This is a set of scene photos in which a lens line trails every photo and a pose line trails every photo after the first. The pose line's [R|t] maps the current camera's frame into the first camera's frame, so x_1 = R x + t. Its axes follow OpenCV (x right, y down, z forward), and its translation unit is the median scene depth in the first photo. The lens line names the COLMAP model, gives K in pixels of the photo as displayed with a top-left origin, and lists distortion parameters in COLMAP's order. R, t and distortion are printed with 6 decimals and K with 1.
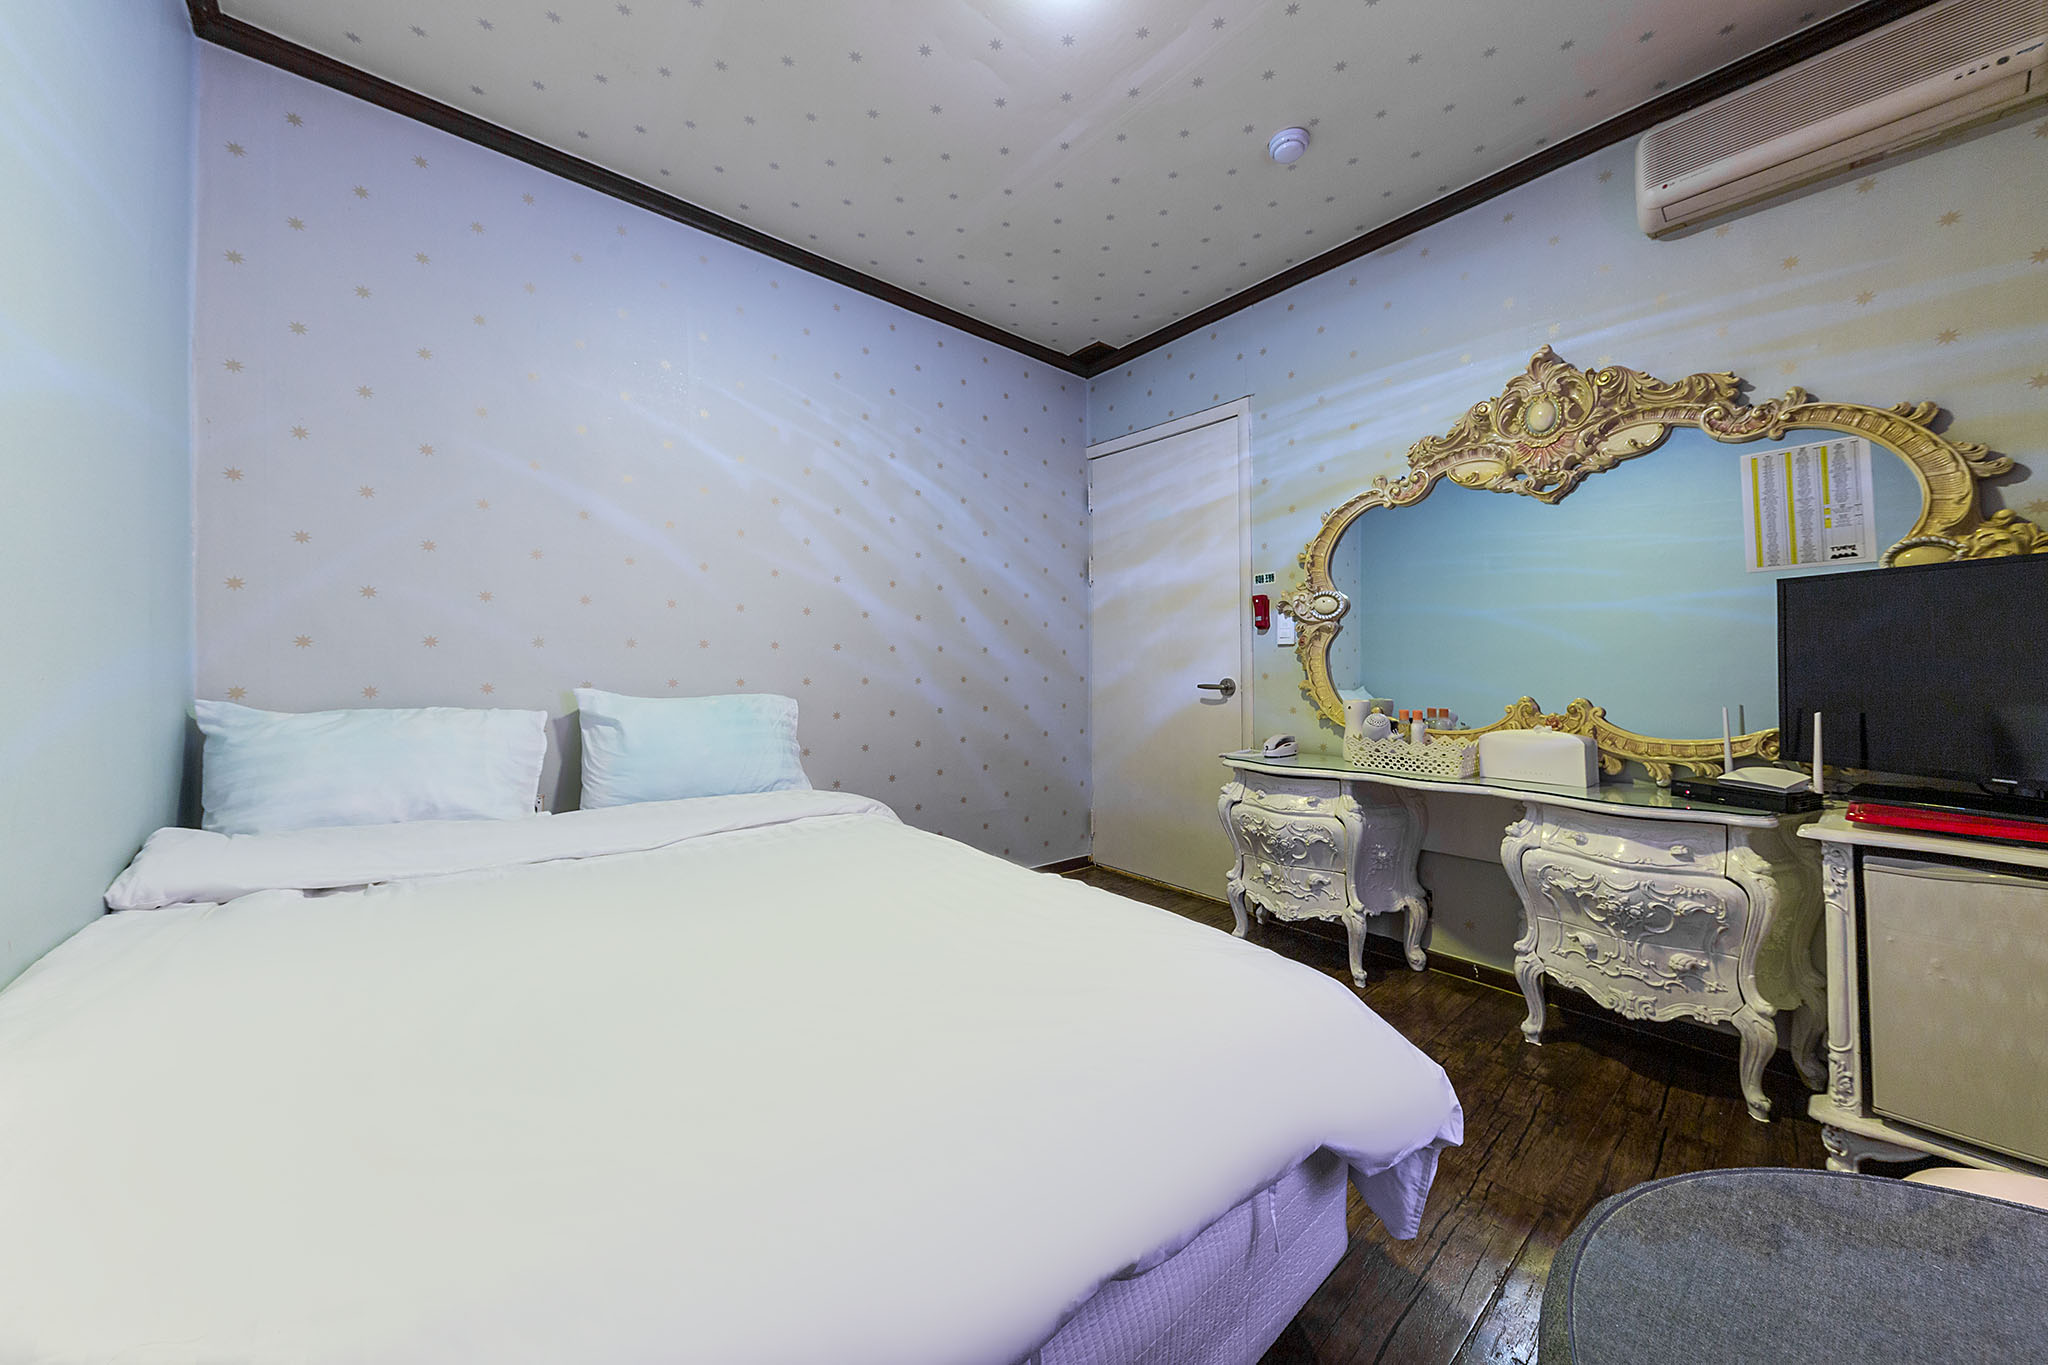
lens RADIAL K [[705.3, 0, 1024.0], [0, 705.3, 682.5], [0, 0, 1]] dist [0.000513, -0.000153]
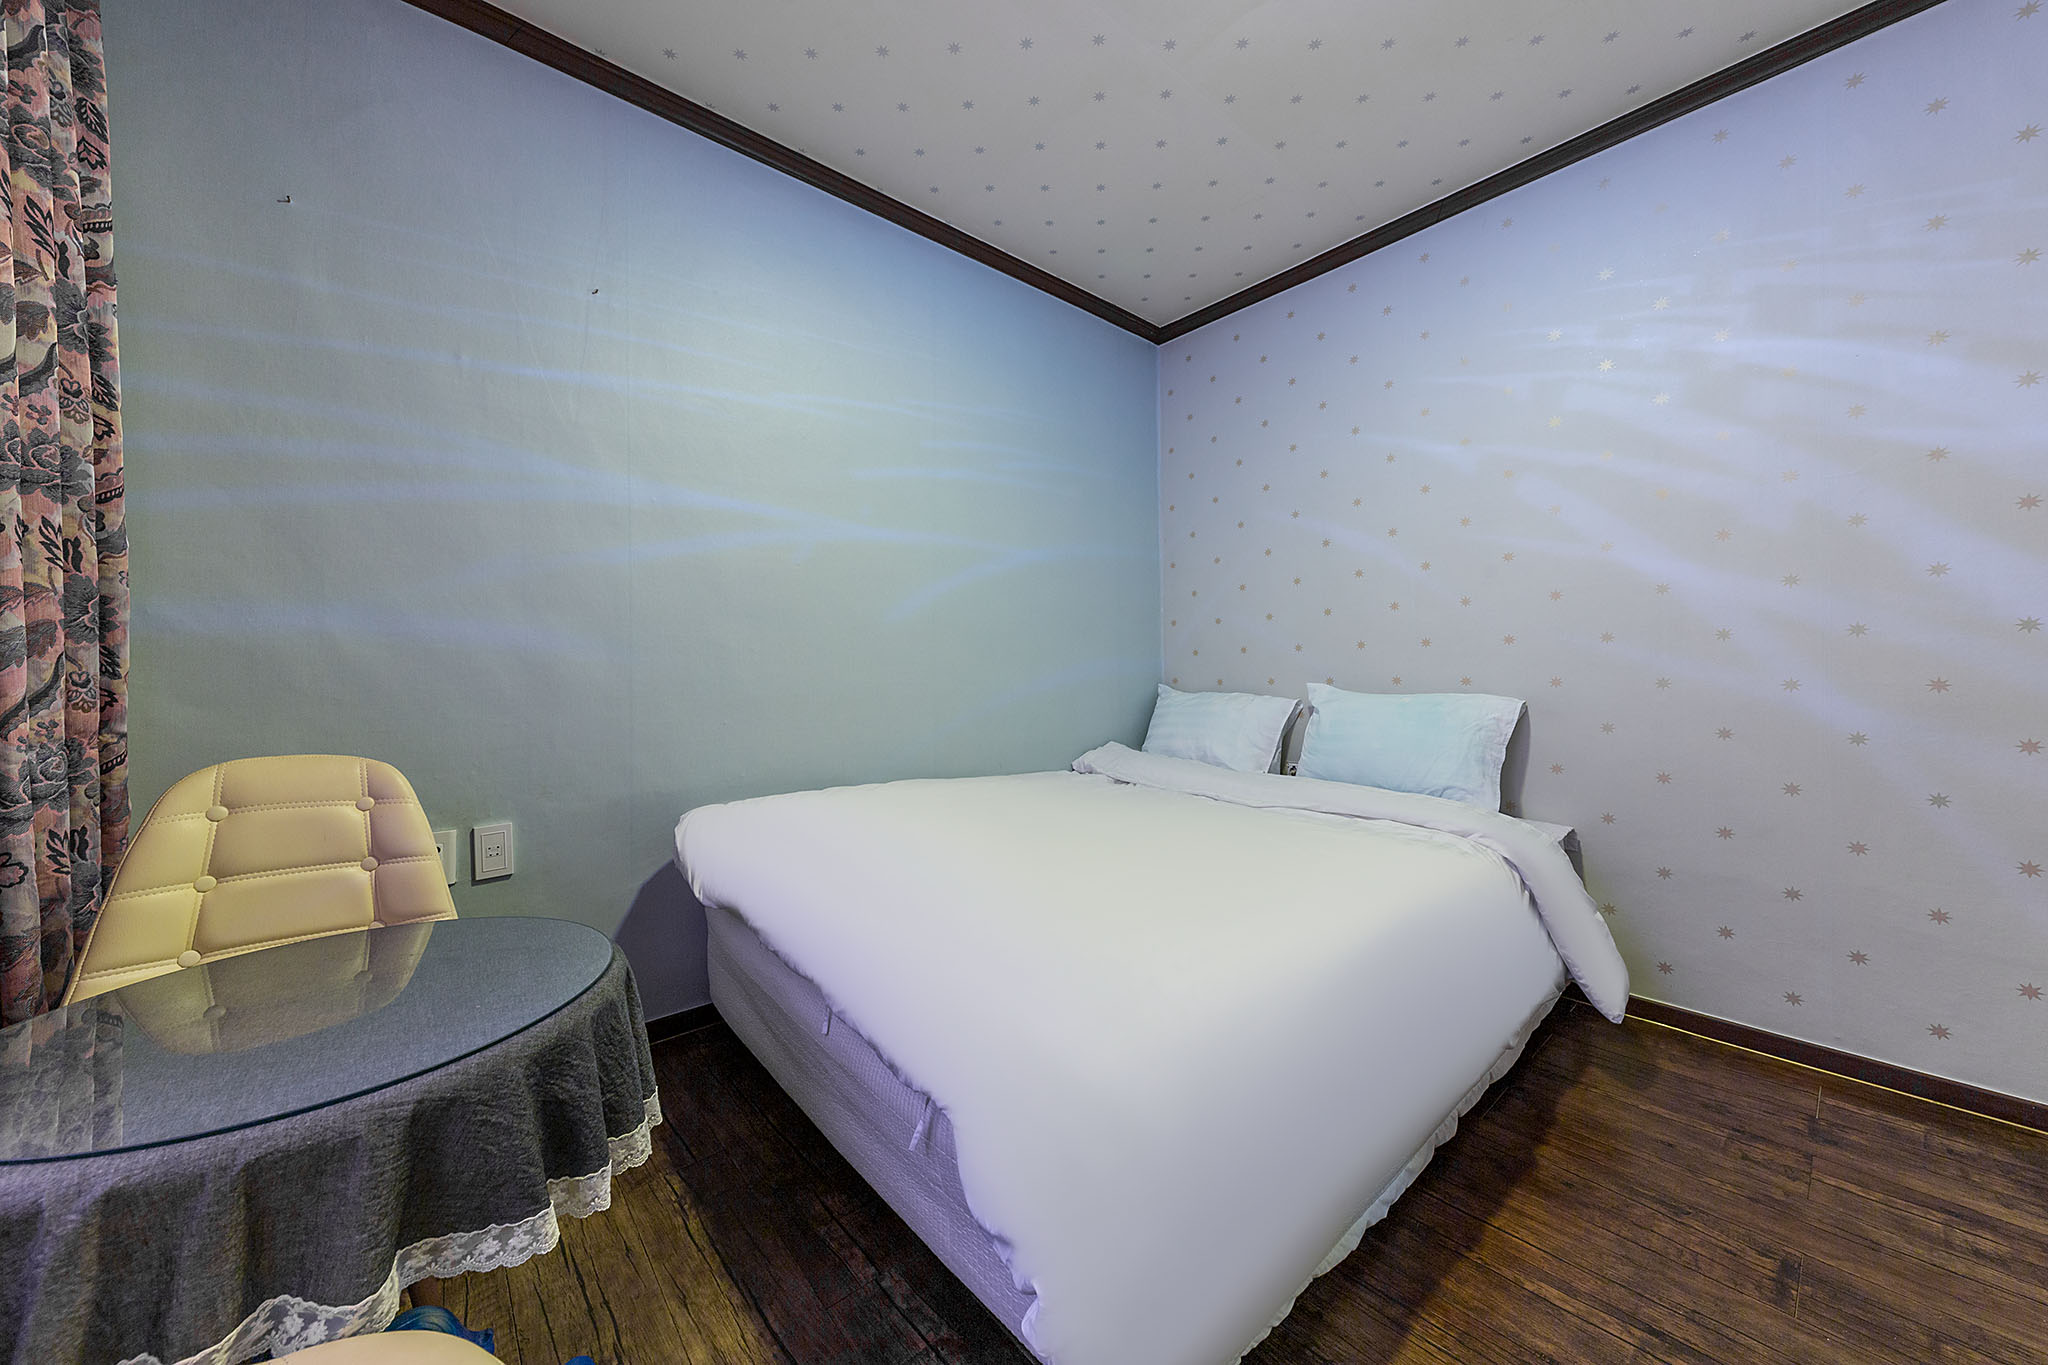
lens RADIAL K [[710.6, 0, 1024.0], [0, 710.6, 682.5], [0, 0, 1]] dist [0.015453, 0.000105]
pose [[0.008500, 0.018532, -0.999792, 0.639924], [-0.015419, 0.999712, 0.018400, -0.008232], [0.999845, 0.015259, 0.008783, 0.475409]]
